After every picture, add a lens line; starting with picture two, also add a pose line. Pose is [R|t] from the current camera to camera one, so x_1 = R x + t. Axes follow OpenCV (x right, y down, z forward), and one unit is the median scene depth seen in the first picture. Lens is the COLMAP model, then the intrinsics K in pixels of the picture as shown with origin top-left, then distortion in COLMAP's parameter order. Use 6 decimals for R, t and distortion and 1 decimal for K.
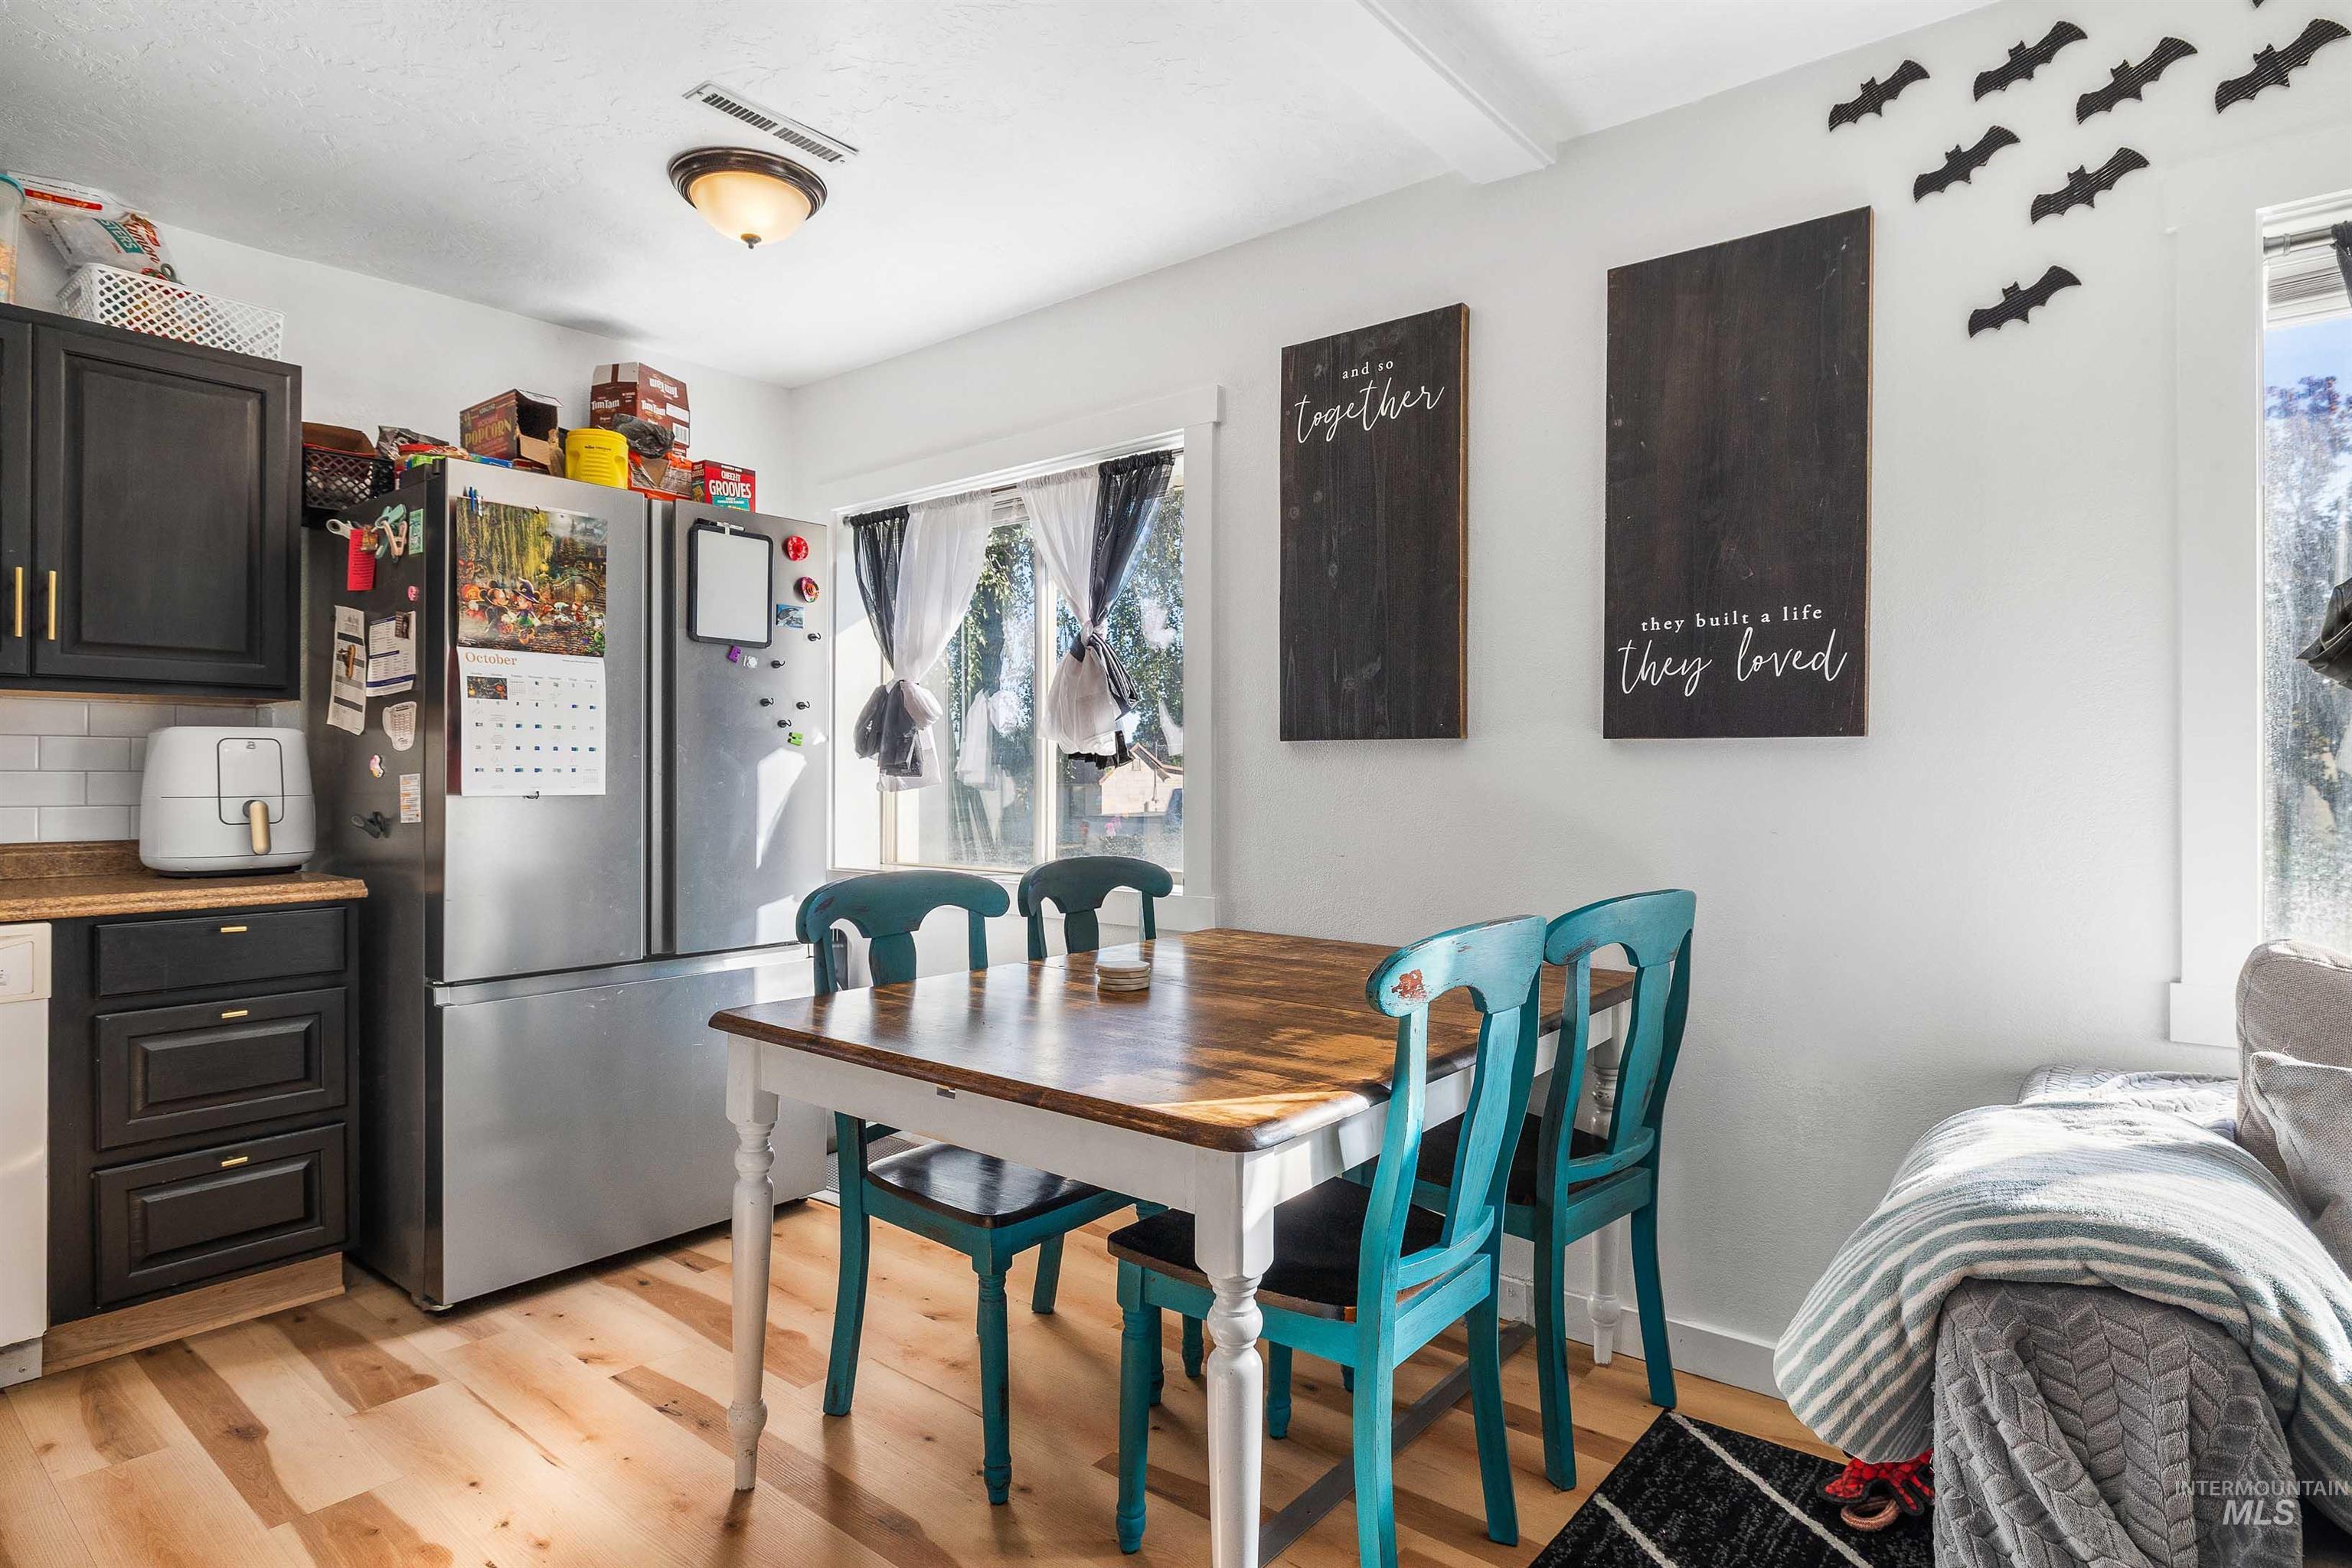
lens RADIAL K [[1236.0, 0, 1186.6], [0, 1236.0, 777.2], [0, 0, 1]] dist [-0.003755, 0.000402]
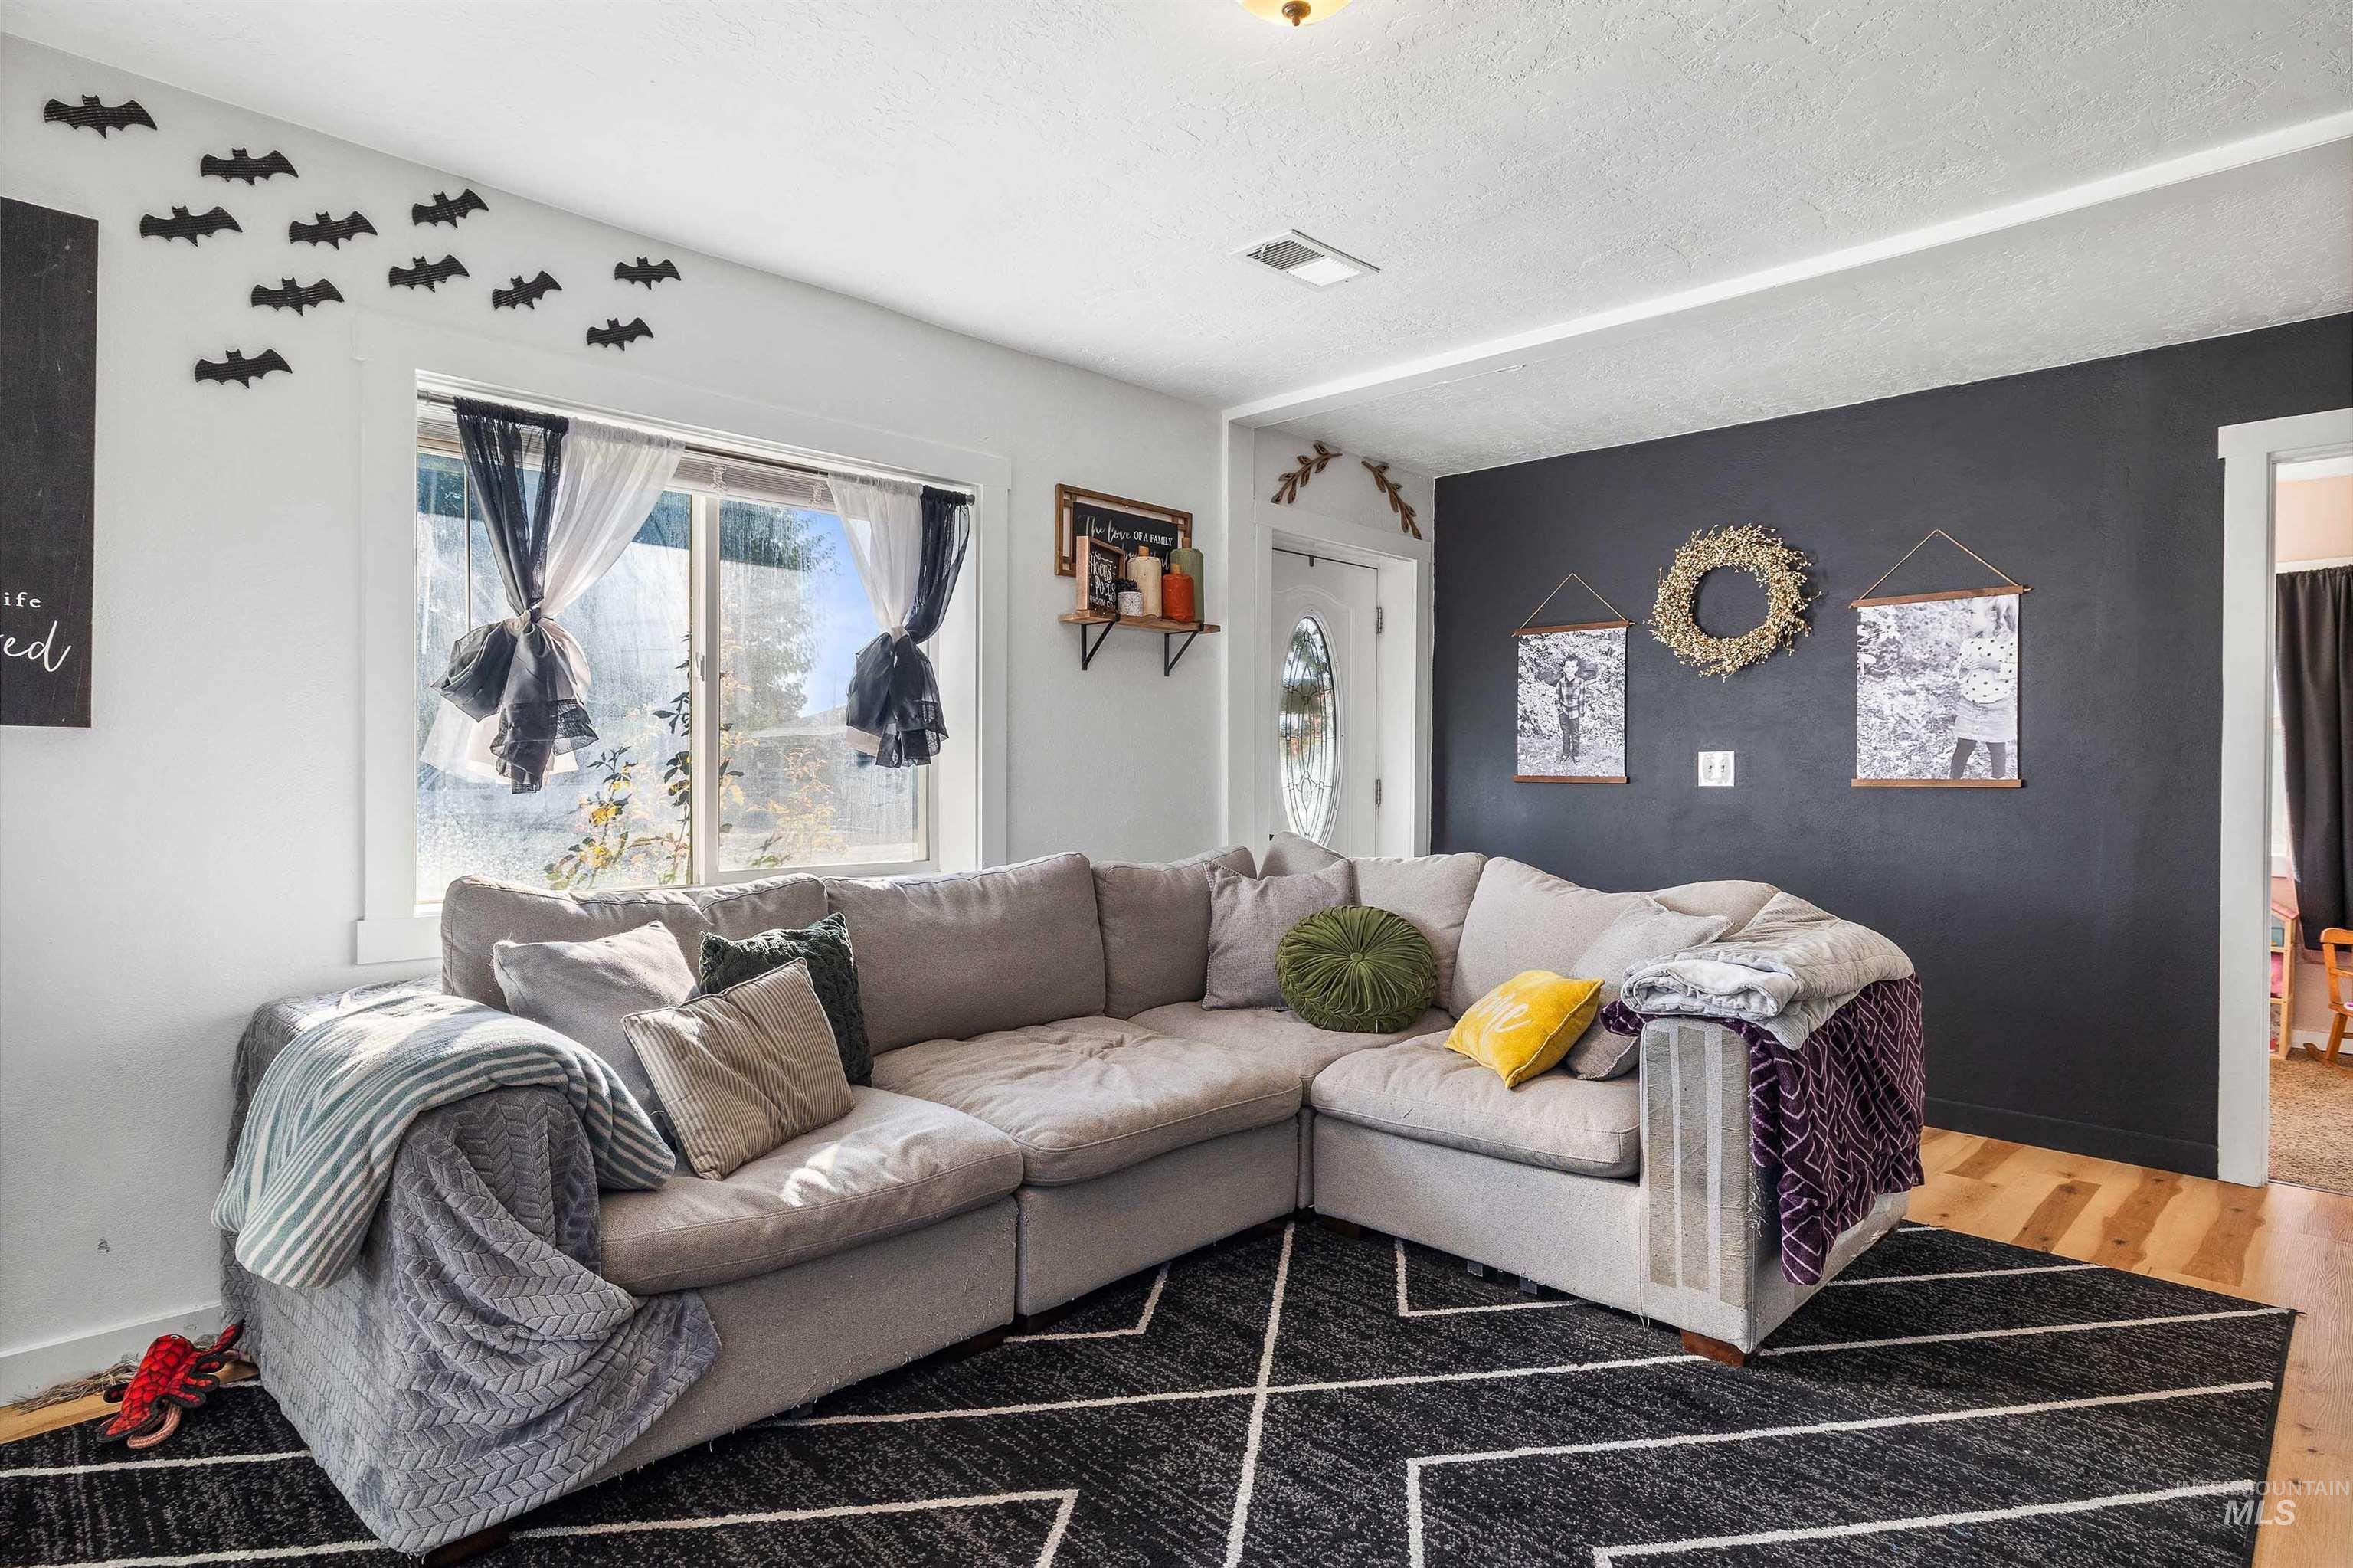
lens RADIAL K [[1236.6, 0, 1183.6], [0, 1236.6, 780.1], [0, 0, 1]] dist [-0.003755, 0.000402]
pose [[0.103626, -0.008644, 0.994579, -0.414288], [-0.008109, 0.999922, 0.009535, -0.006333], [-0.994583, -0.009053, 0.103548, -0.030523]]
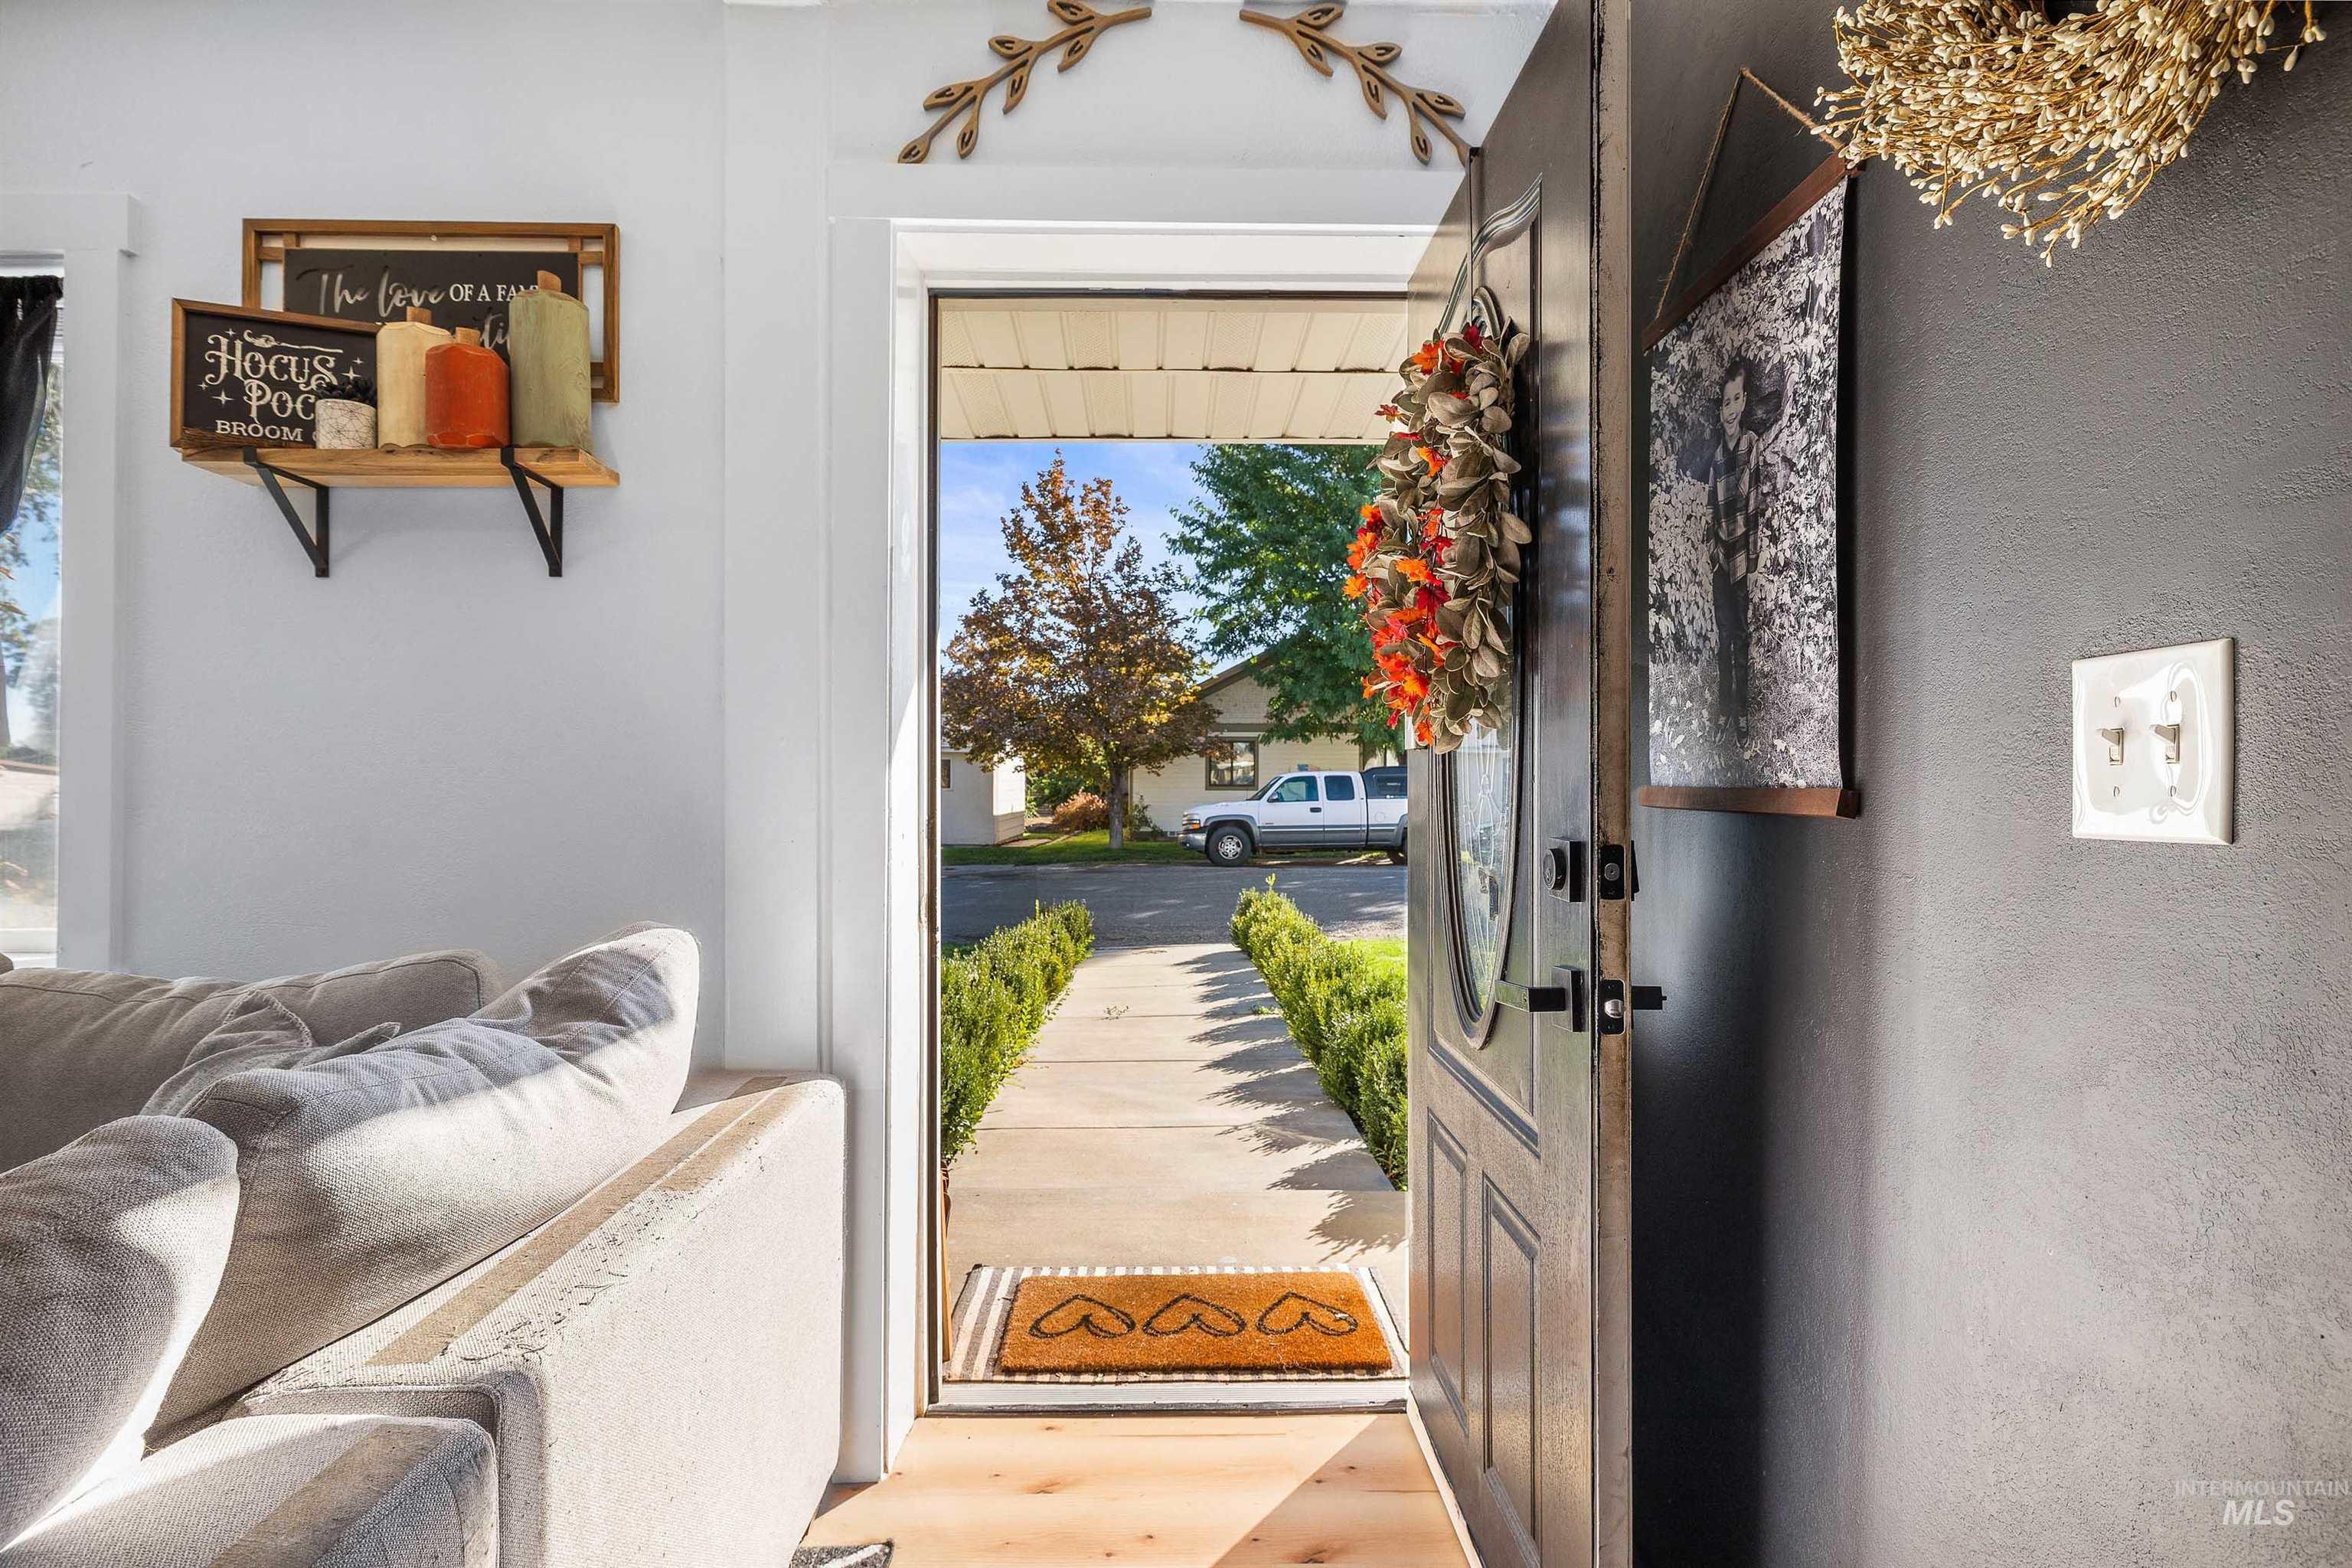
lens RADIAL K [[1236.0, 0, 1179.4], [0, 1236.0, 781.8], [0, 0, 1]] dist [-0.003755, 0.000402]
pose [[0.762953, -0.002356, 0.646449, 1.380691], [0.001042, 0.999997, 0.002416, -0.002407], [-0.646453, -0.001170, 0.762953, -0.845988]]
